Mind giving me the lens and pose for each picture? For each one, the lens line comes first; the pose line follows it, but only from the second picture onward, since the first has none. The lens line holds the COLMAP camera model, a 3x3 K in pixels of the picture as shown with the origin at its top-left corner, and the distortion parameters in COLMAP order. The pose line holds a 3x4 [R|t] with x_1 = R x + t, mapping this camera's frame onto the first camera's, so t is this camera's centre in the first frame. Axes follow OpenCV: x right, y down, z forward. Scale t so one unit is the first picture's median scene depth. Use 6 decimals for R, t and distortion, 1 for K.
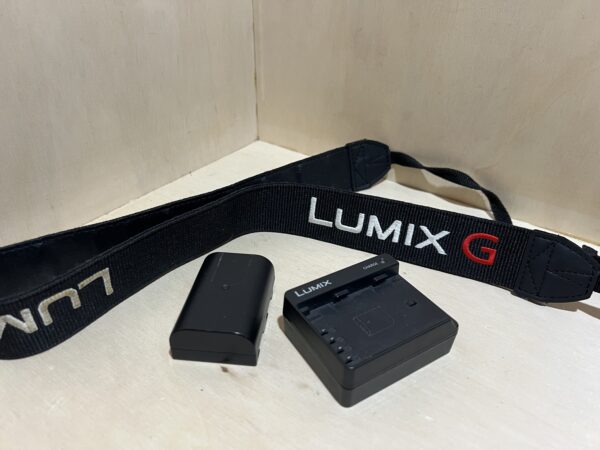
lens RADIAL K [[472.9, 0, 298.1], [0, 472.9, 227.1], [0, 0, 1]] dist [0.000334, -0.004748]
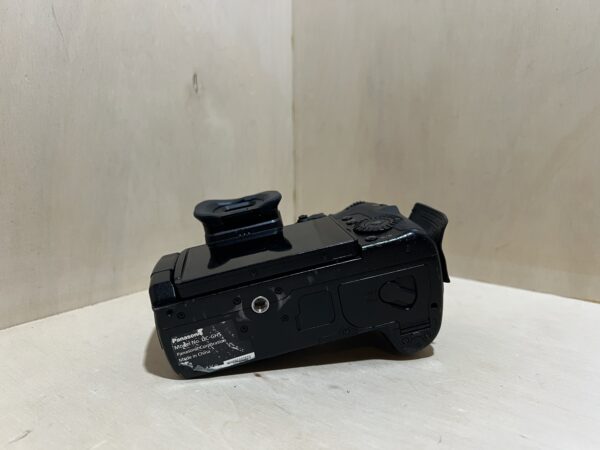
lens RADIAL K [[474.7, 0, 297.3], [0, 474.7, 225.6], [0, 0, 1]] dist [0.002458, -0.000142]
pose [[0.996700, -0.010510, -0.080493, 0.019224], [-0.022674, 0.916073, -0.400370, 0.439328], [0.077946, 0.400874, 0.912811, -0.077533]]
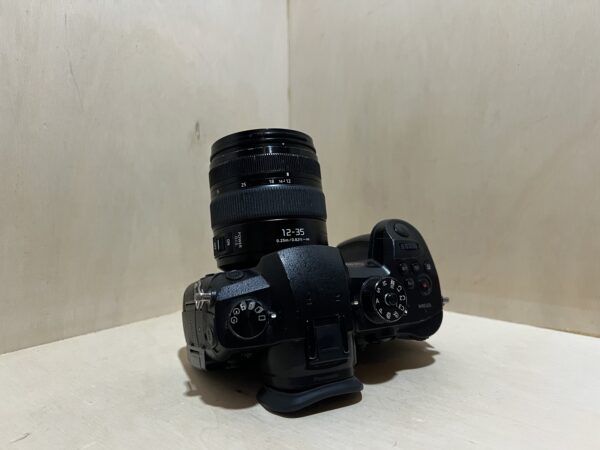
lens RADIAL K [[470.6, 0, 301.6], [0, 470.6, 227.3], [0, 0, 1]] dist [0.002840, -0.003249]
pose [[0.995231, -0.016105, -0.096204, 0.114058], [-0.032486, 0.875244, -0.482590, 0.525972], [0.091975, 0.483413, 0.870547, -0.163938]]
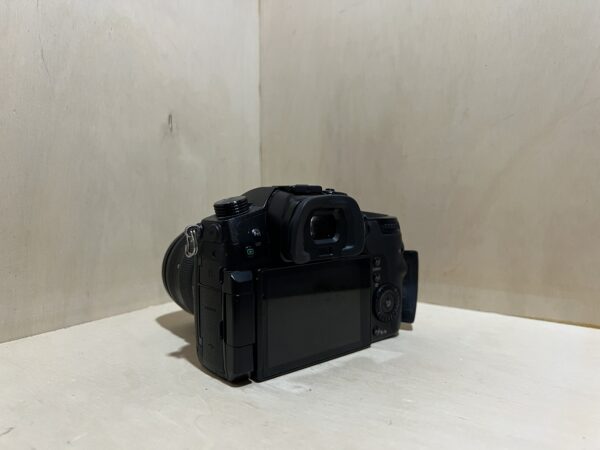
lens RADIAL K [[470.6, 0, 300.0], [0, 470.6, 225.0], [0, 0, 1]] dist [0.005965, -0.016870]
pose [[0.999859, -0.016696, -0.001866, 0.026528], [0.013614, 0.870287, -0.492357, 0.564495], [0.009844, 0.492262, 0.870392, -0.159790]]
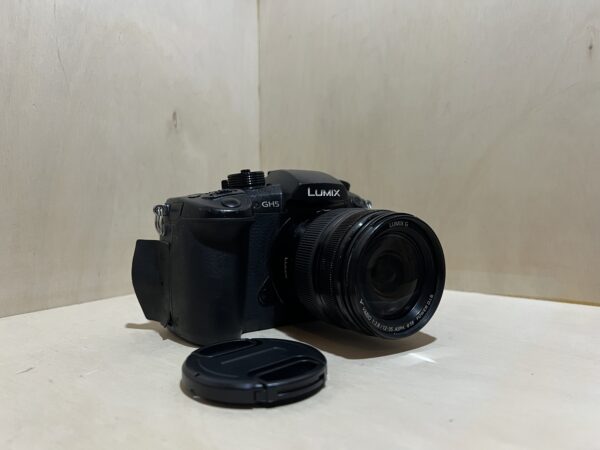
lens RADIAL K [[466.6, 0, 297.8], [0, 466.6, 228.8], [0, 0, 1]] dist [-0.004229, -0.008507]
pose [[0.999450, -0.023284, -0.023602, 0.083402], [0.007971, 0.859766, -0.510625, 0.723852], [0.032182, 0.510157, 0.859479, -0.206985]]
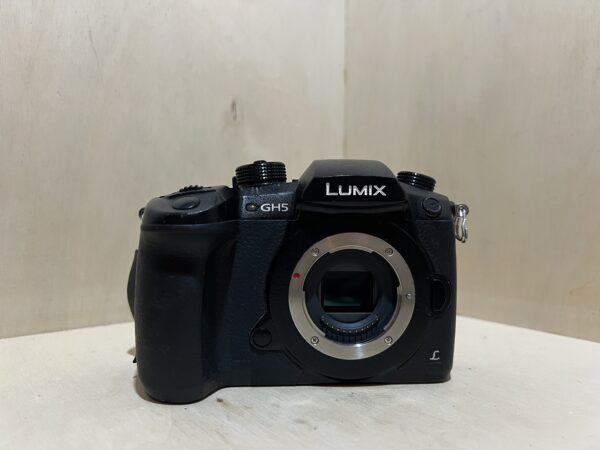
lens RADIAL K [[474.7, 0, 297.3], [0, 474.7, 225.6], [0, 0, 1]] dist [0.002458, -0.000142]
pose [[0.956262, -0.004050, -0.292482, 0.248569], [-0.154133, 0.842849, -0.515605, 0.484355], [0.248607, 0.538135, 0.805360, 0.175119]]
